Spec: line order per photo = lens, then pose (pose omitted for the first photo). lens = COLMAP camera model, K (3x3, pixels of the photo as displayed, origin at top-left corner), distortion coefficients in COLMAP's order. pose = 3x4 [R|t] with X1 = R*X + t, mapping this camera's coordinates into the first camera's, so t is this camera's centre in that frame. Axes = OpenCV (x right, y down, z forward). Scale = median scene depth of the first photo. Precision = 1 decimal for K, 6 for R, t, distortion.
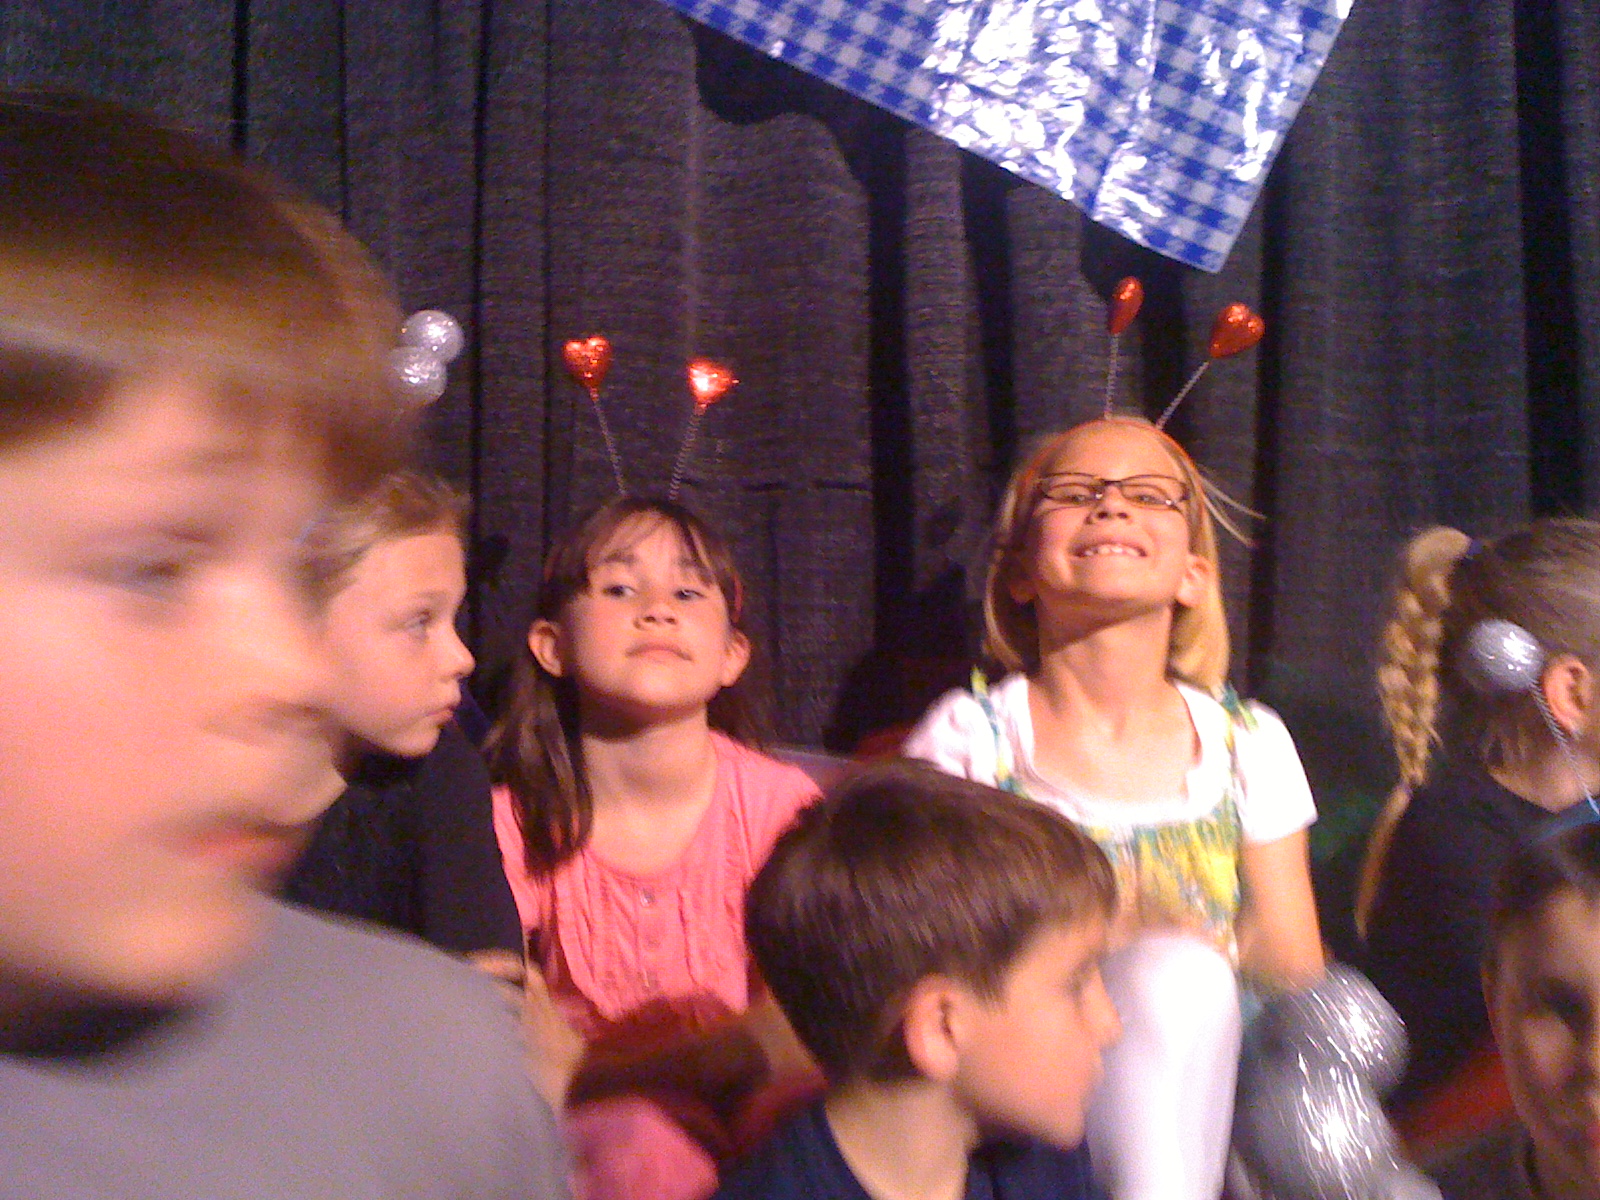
lens RADIAL K [[1772.5, 0, 800.0], [0, 1772.5, 600.0], [0, 0, 1]] dist [-0.091411, -0.044703]
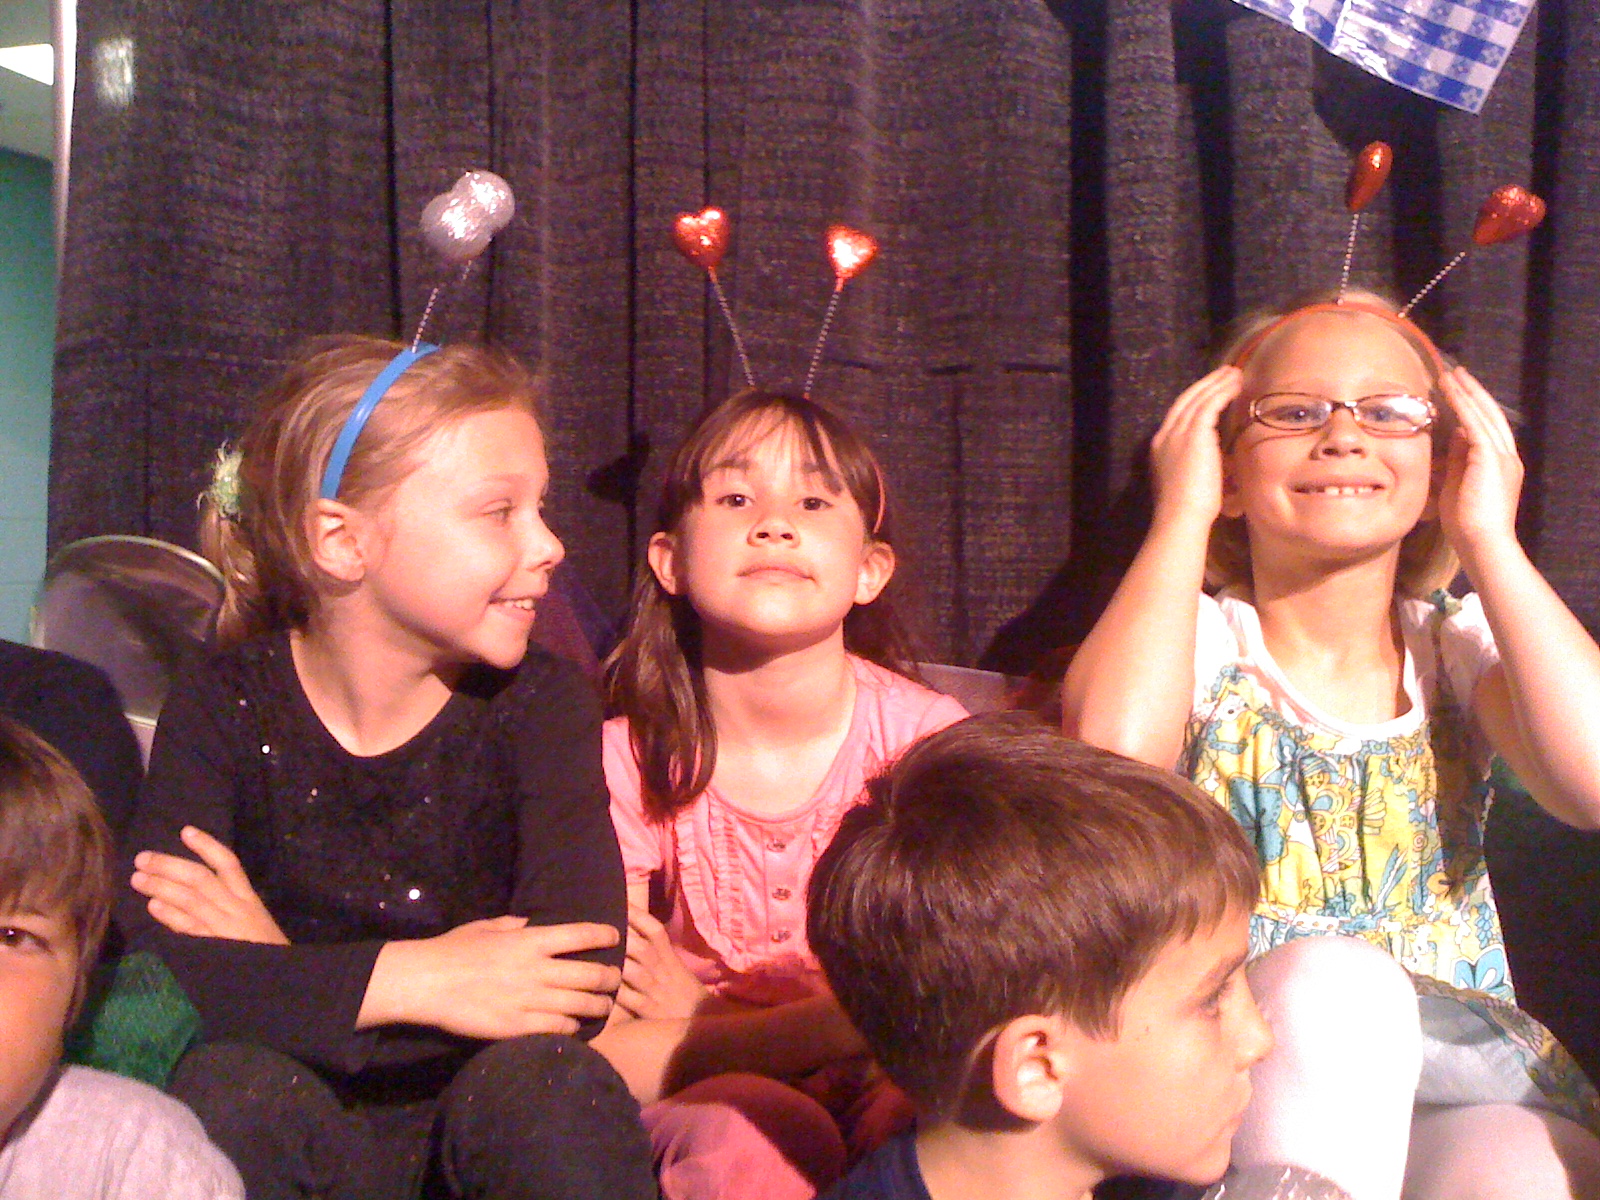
lens RADIAL K [[1772.5, 0, 800.0], [0, 1772.5, 600.0], [0, 0, 1]] dist [-0.091411, -0.044703]
pose [[0.984862, 0.007958, -0.173159, 0.063193], [0.005637, 0.996947, 0.077883, -0.018692], [0.173250, -0.077680, 0.981810, 0.105505]]
